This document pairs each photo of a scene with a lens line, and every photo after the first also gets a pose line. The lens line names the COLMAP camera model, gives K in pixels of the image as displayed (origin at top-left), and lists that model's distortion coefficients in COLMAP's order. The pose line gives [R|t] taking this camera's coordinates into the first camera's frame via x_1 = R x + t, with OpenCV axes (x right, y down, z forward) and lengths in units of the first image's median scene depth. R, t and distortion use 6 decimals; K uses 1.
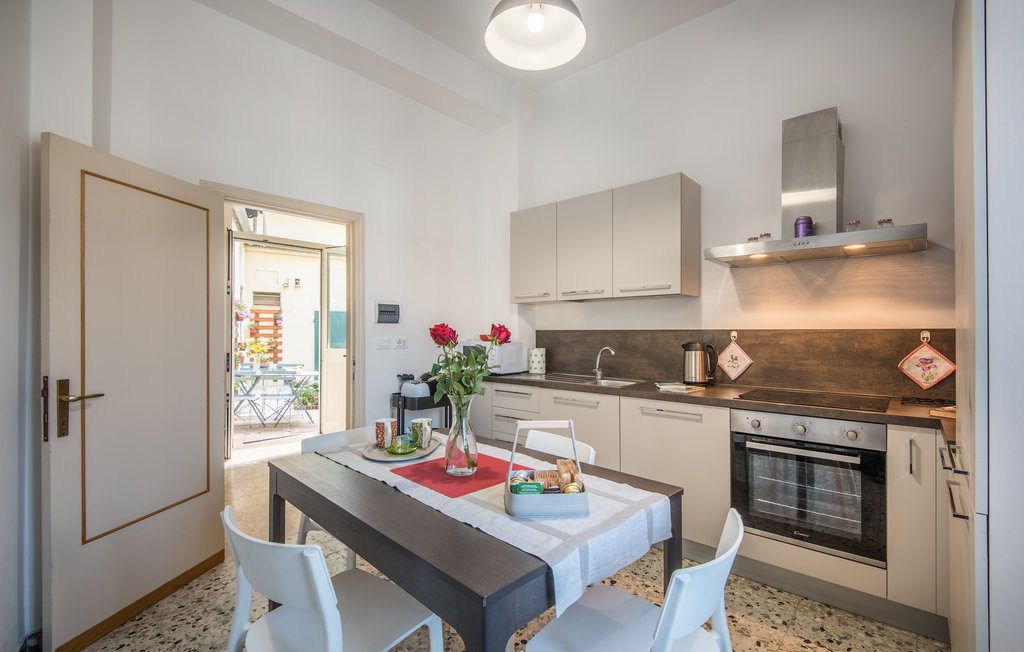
lens RADIAL K [[452.0, 0, 498.0], [0, 452.0, 317.5], [0, 0, 1]] dist [0.012212, -0.006787]
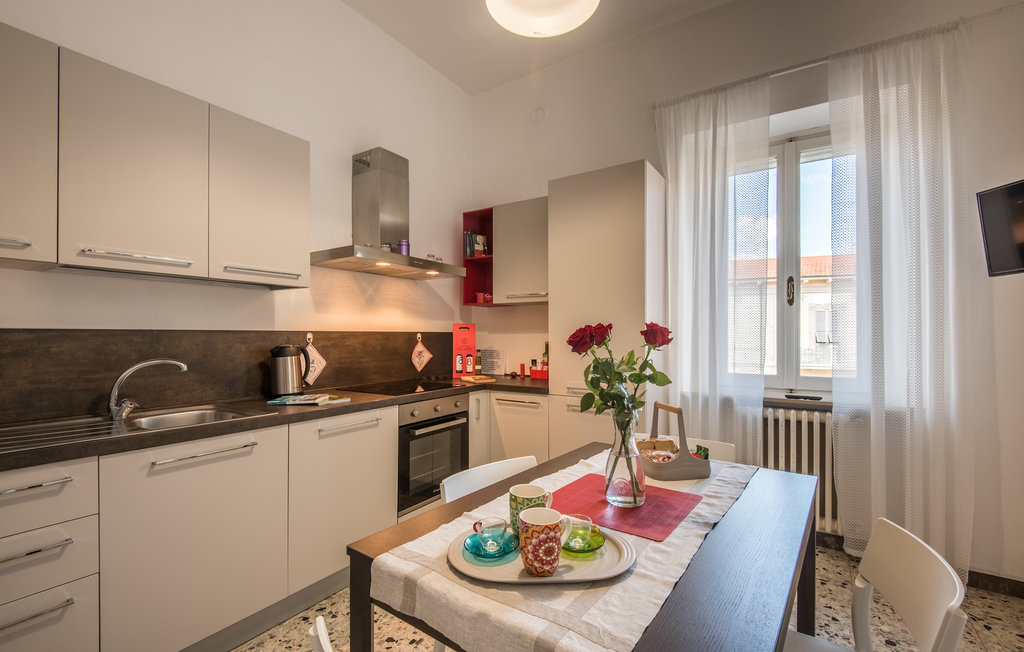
lens RADIAL K [[452.0, 0, 519.6], [0, 452.0, 333.4], [0, 0, 1]] dist [0.012212, -0.006787]
pose [[-0.178831, 0.005221, 0.983866, -0.521250], [-0.028484, 0.999539, -0.010481, 0.031609], [-0.983467, -0.029898, -0.178600, 0.818113]]
